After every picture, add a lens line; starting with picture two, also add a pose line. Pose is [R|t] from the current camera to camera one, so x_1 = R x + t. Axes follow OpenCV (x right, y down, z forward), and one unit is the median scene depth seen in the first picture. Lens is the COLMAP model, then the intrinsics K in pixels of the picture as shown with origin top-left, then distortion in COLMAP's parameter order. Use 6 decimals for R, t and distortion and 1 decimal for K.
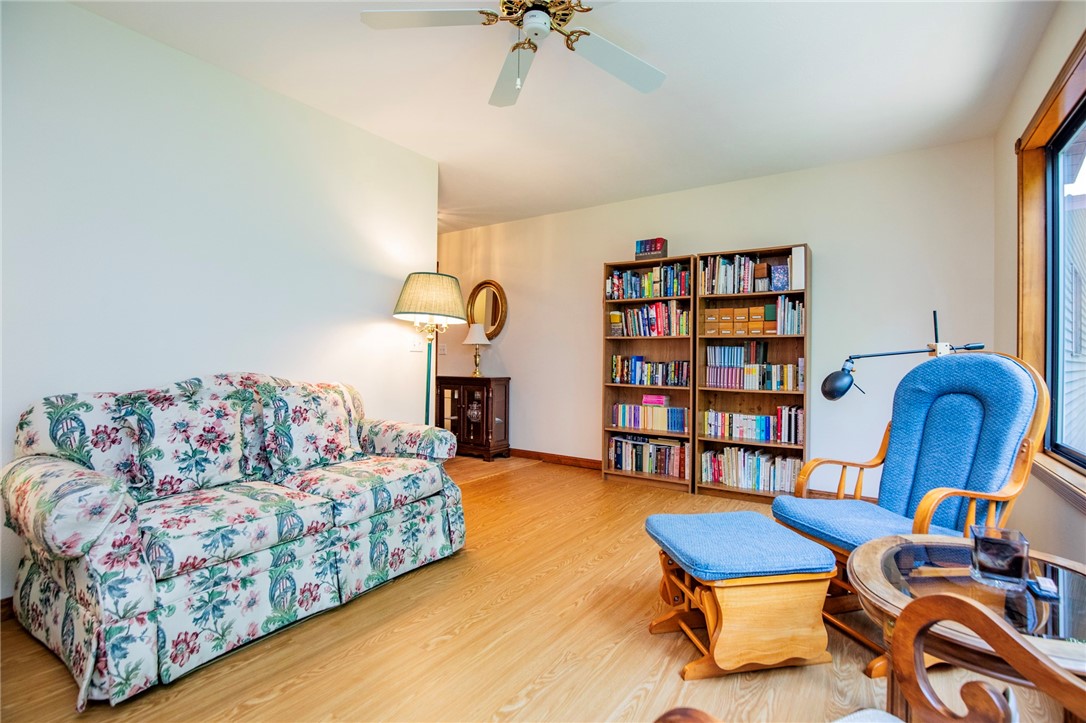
lens RADIAL K [[506.6, 0, 553.7], [0, 506.6, 358.0], [0, 0, 1]] dist [-0.040870, 0.009583]
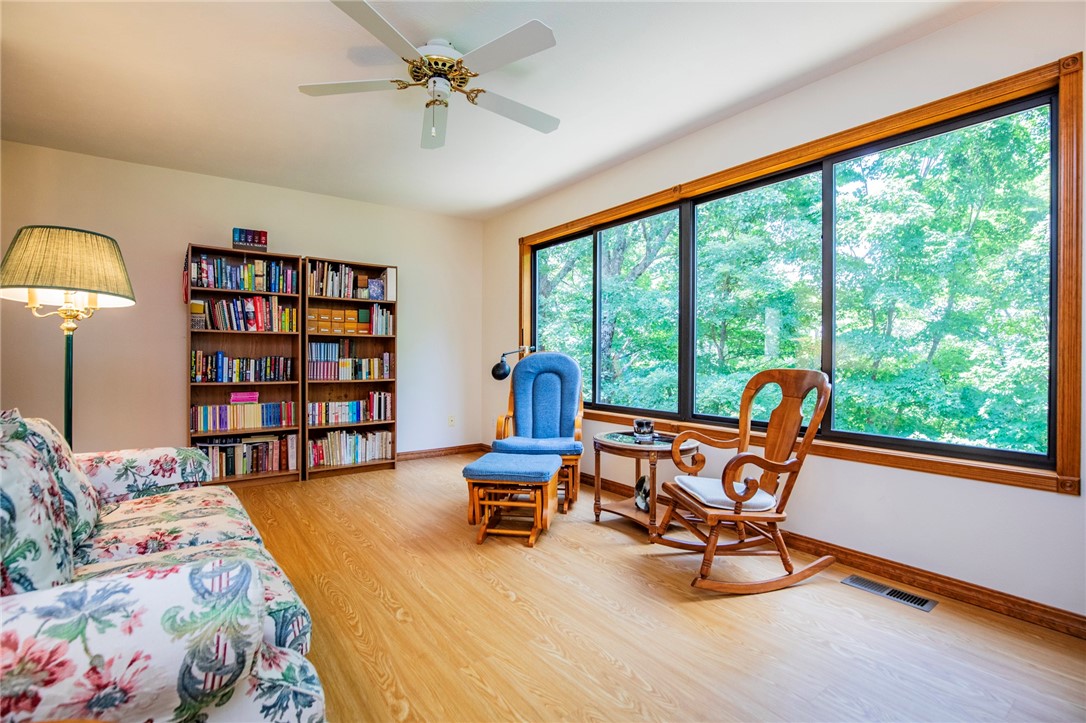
lens RADIAL K [[506.6, 0, 553.7], [0, 506.6, 358.0], [0, 0, 1]] dist [-0.040870, 0.009583]
pose [[0.323516, -0.013971, 0.946120, -0.561831], [-0.003984, 0.999862, 0.016127, -0.009774], [-0.946214, -0.008987, 0.323416, 0.160104]]
